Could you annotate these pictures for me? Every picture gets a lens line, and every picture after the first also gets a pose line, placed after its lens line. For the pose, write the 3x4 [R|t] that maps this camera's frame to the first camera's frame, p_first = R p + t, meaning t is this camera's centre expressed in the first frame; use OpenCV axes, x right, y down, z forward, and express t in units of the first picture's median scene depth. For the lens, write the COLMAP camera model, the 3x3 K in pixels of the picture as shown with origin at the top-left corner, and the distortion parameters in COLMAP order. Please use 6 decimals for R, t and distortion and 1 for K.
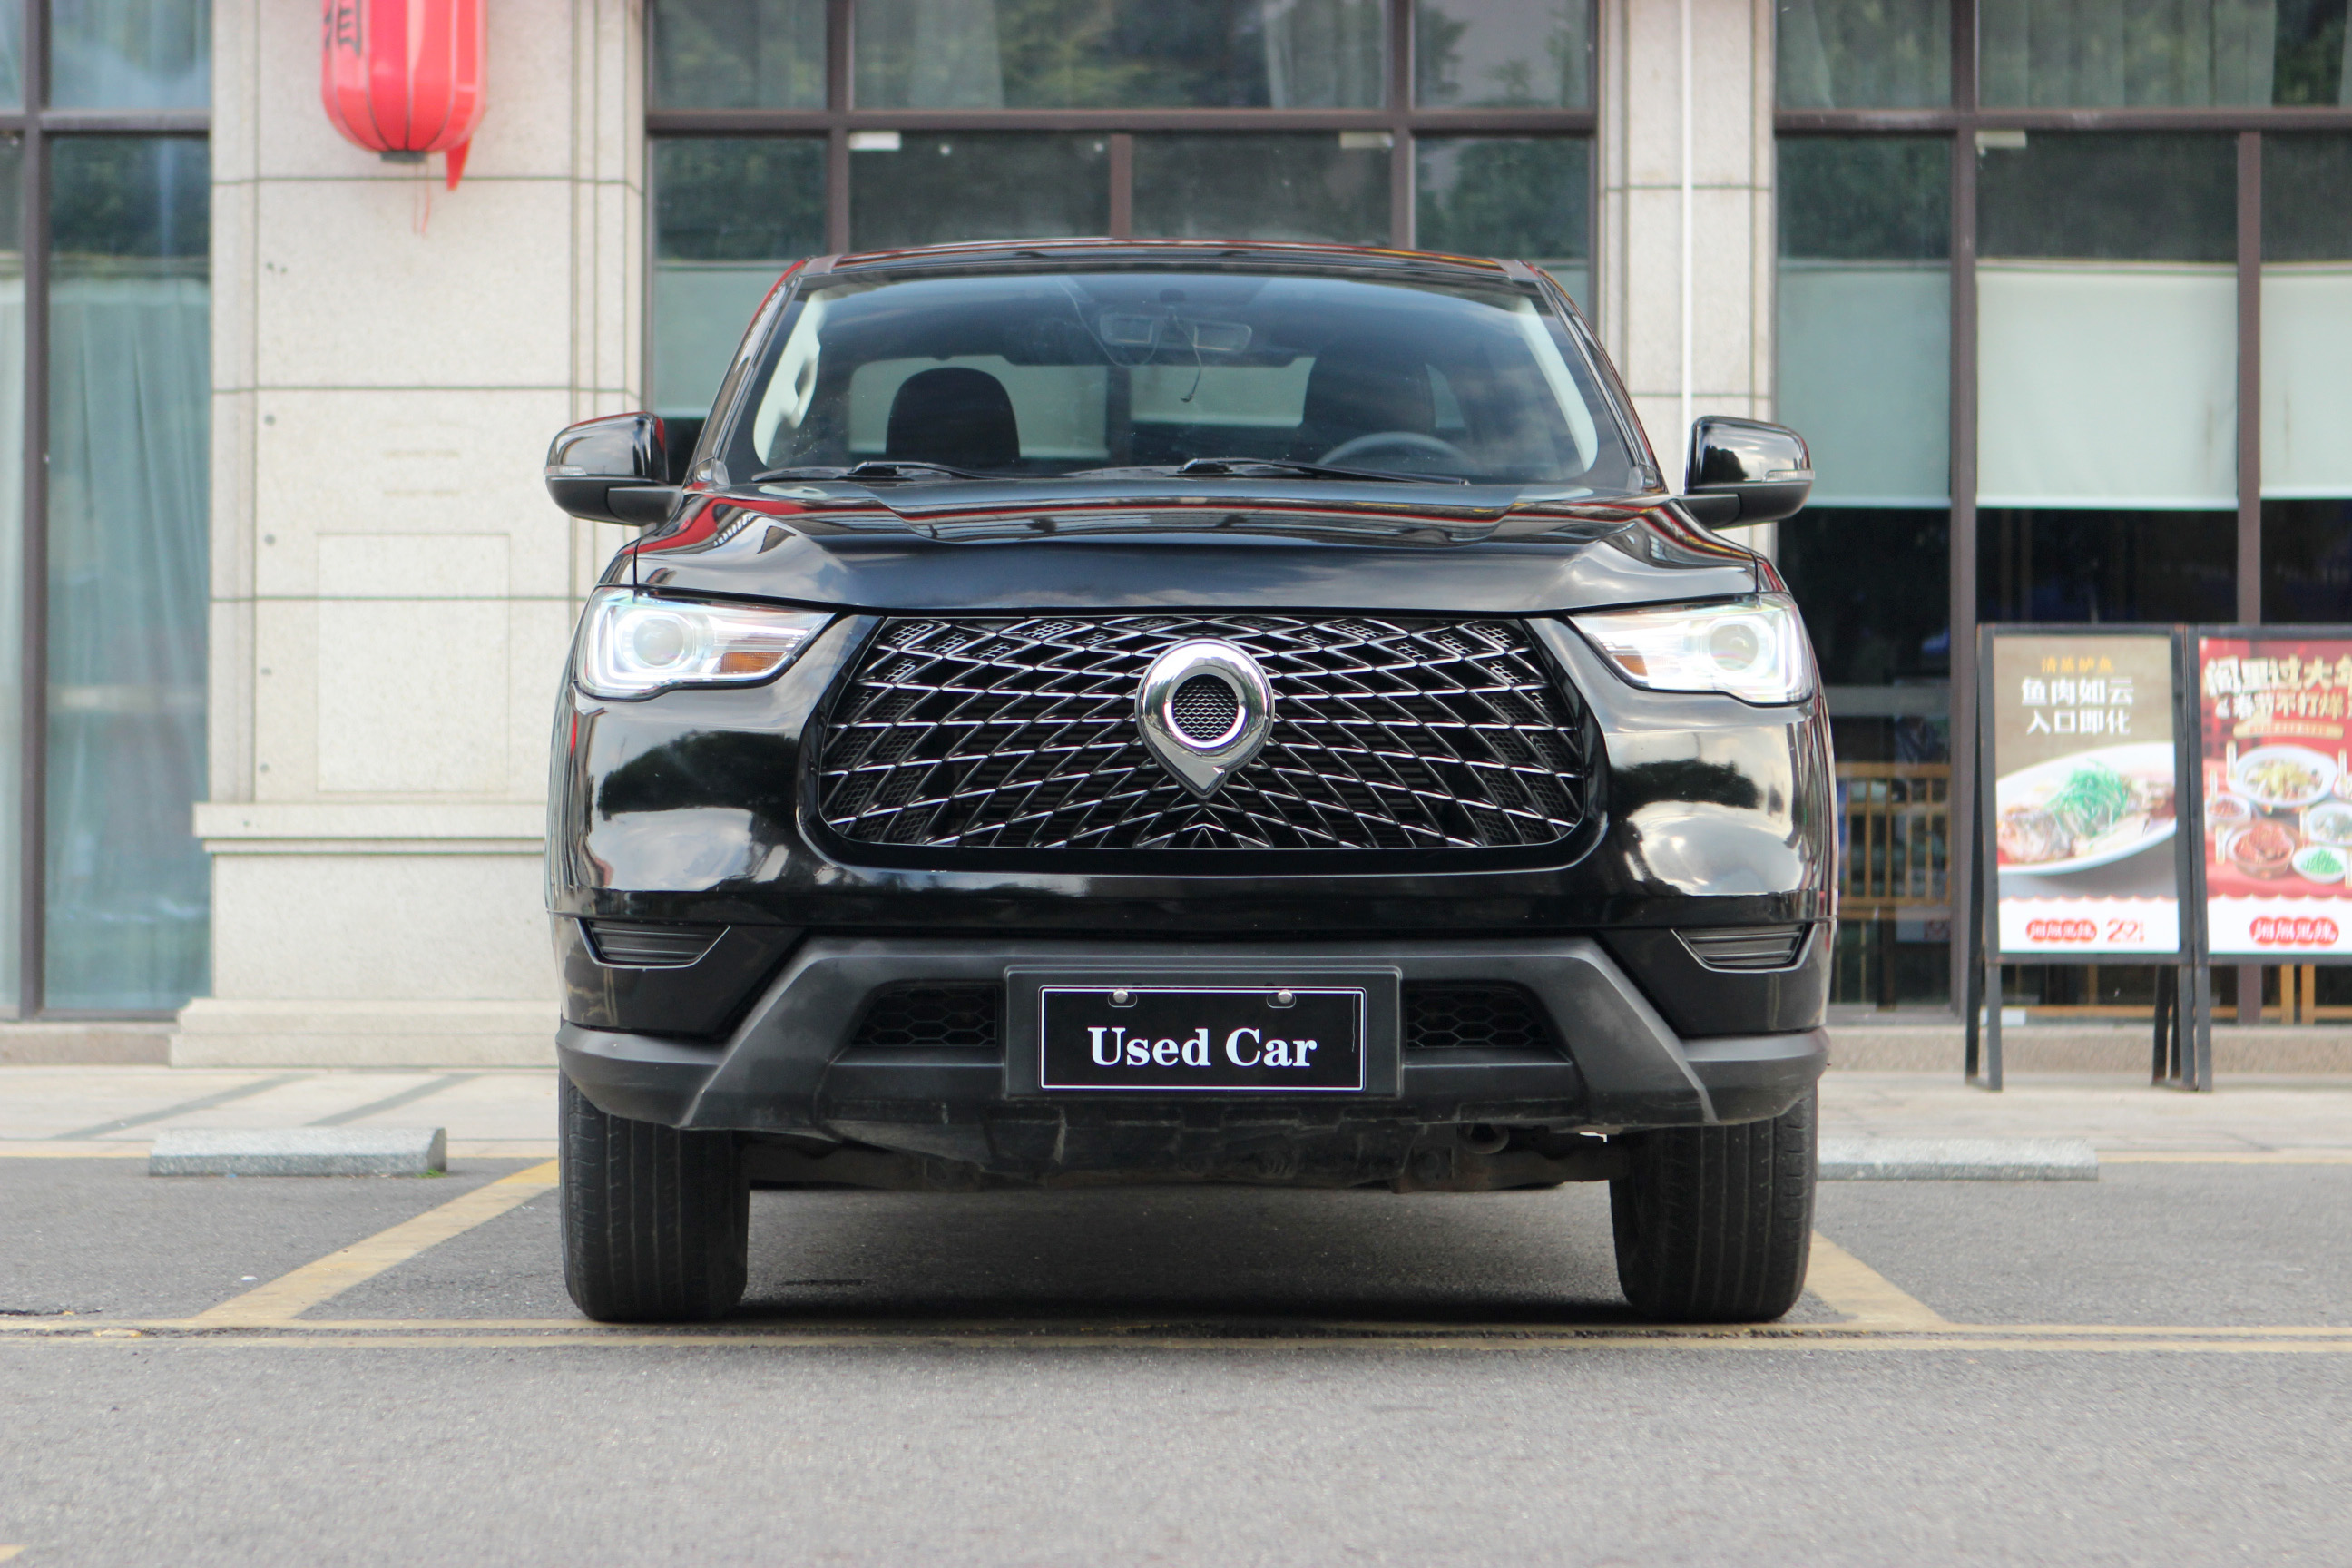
lens RADIAL K [[5869.5, 0, 1175.8], [0, 5869.5, 782.1], [0, 0, 1]] dist [0.089174, 0.000000]
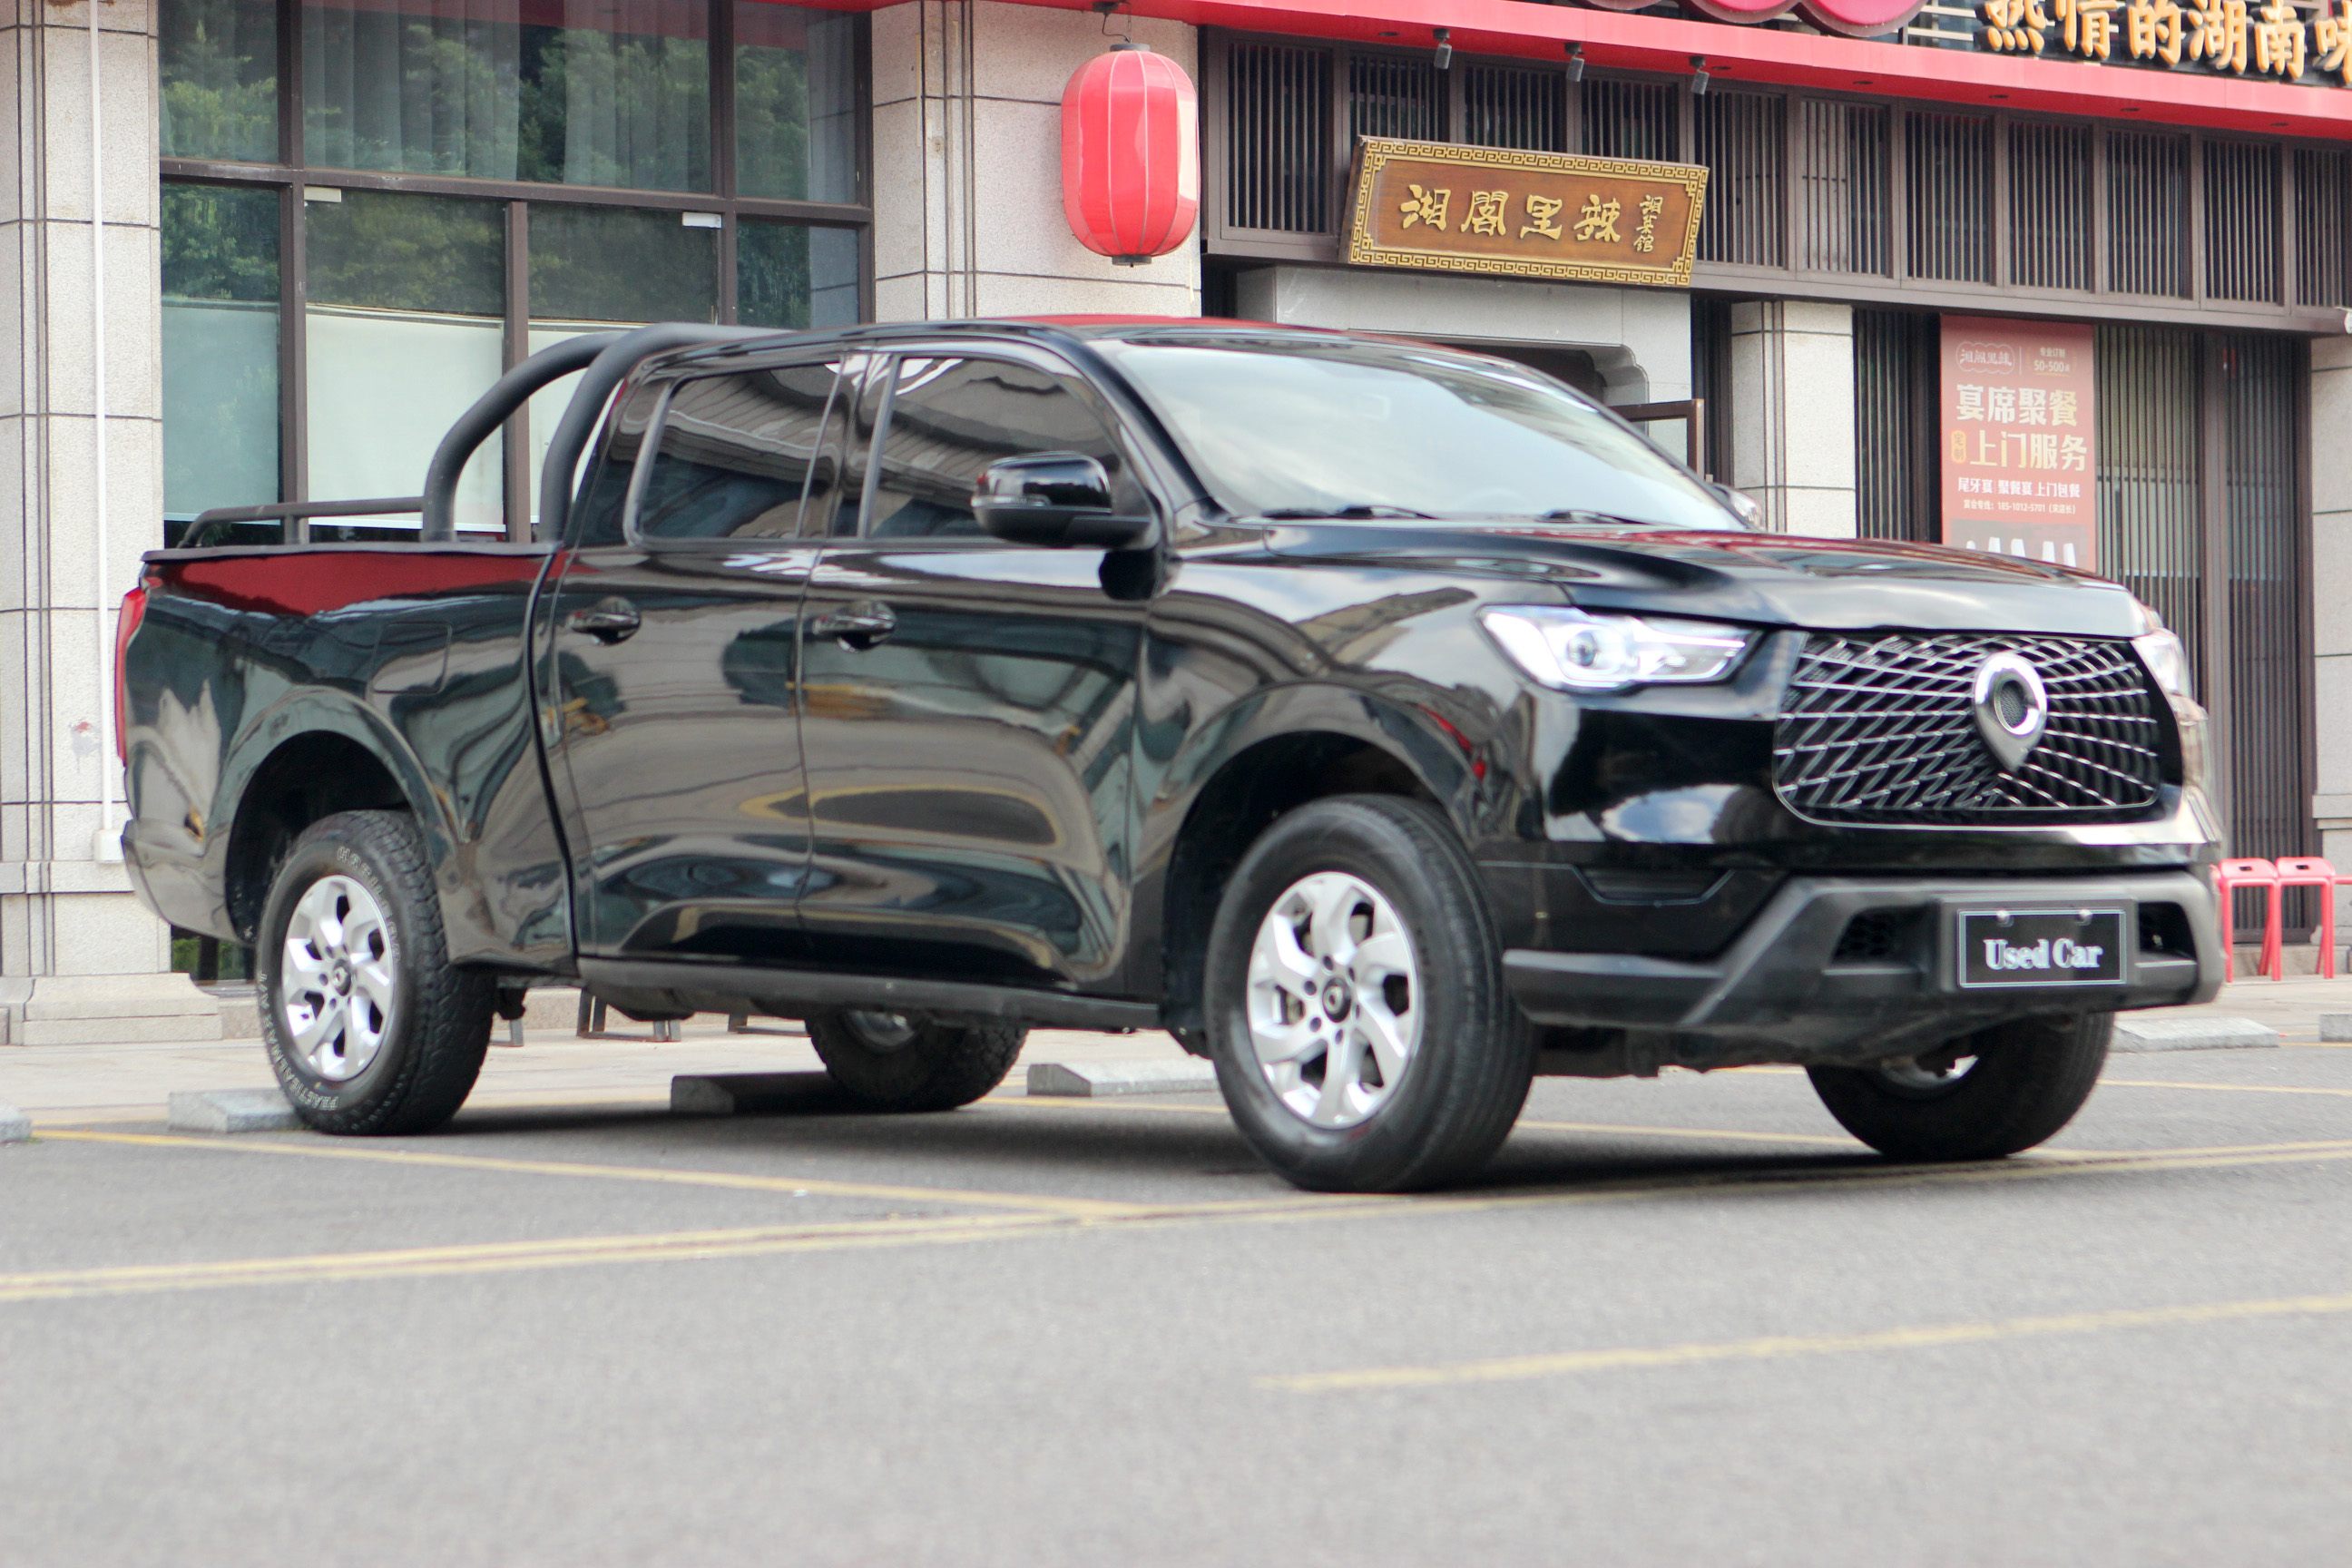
lens RADIAL K [[5818.4, 0, 1175.7], [0, 5818.4, 787.2], [0, 0, 1]] dist [0.129581, 0.000000]
pose [[0.836622, -0.003084, 0.547772, -0.891990], [0.003000, 0.999995, 0.001048, 0.004518], [-0.547772, 0.000767, 0.836627, -0.021158]]
